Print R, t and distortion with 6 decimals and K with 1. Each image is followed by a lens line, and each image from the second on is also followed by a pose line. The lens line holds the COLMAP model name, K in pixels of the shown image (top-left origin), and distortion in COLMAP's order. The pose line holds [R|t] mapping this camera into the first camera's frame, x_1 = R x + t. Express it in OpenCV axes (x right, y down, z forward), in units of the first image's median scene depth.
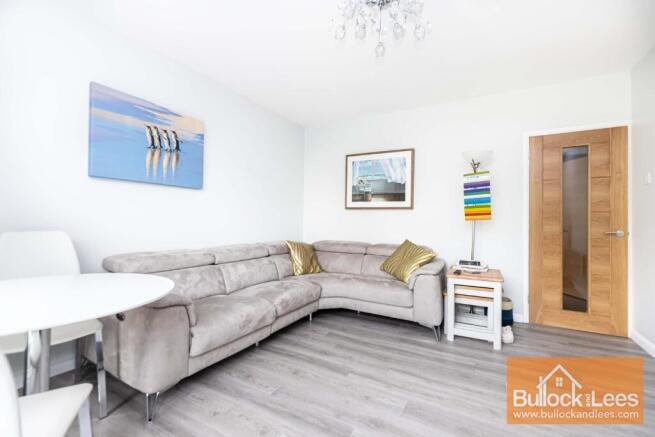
lens RADIAL K [[299.9, 0, 324.4], [0, 299.9, 216.7], [0, 0, 1]] dist [0.002738, 0.000382]
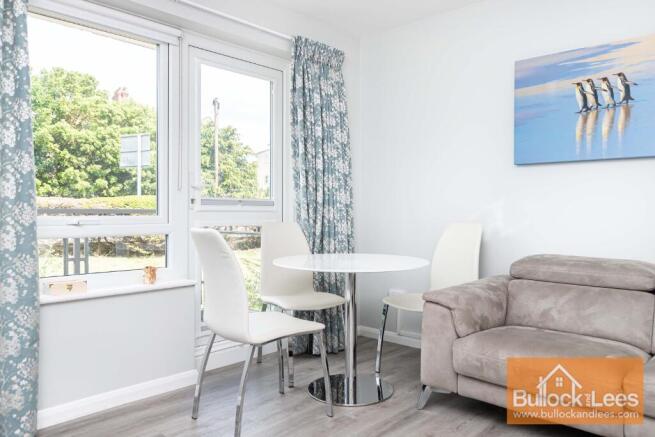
lens RADIAL K [[496.5, 0, 326.3], [0, 496.5, 218.7], [0, 0, 1]] dist [0.002307, 0.000182]
pose [[-0.251772, 0.002078, -0.967784, 0.700455], [0.004099, 0.999991, 0.001081, 0.020177], [0.967778, -0.003695, -0.251779, 0.692026]]
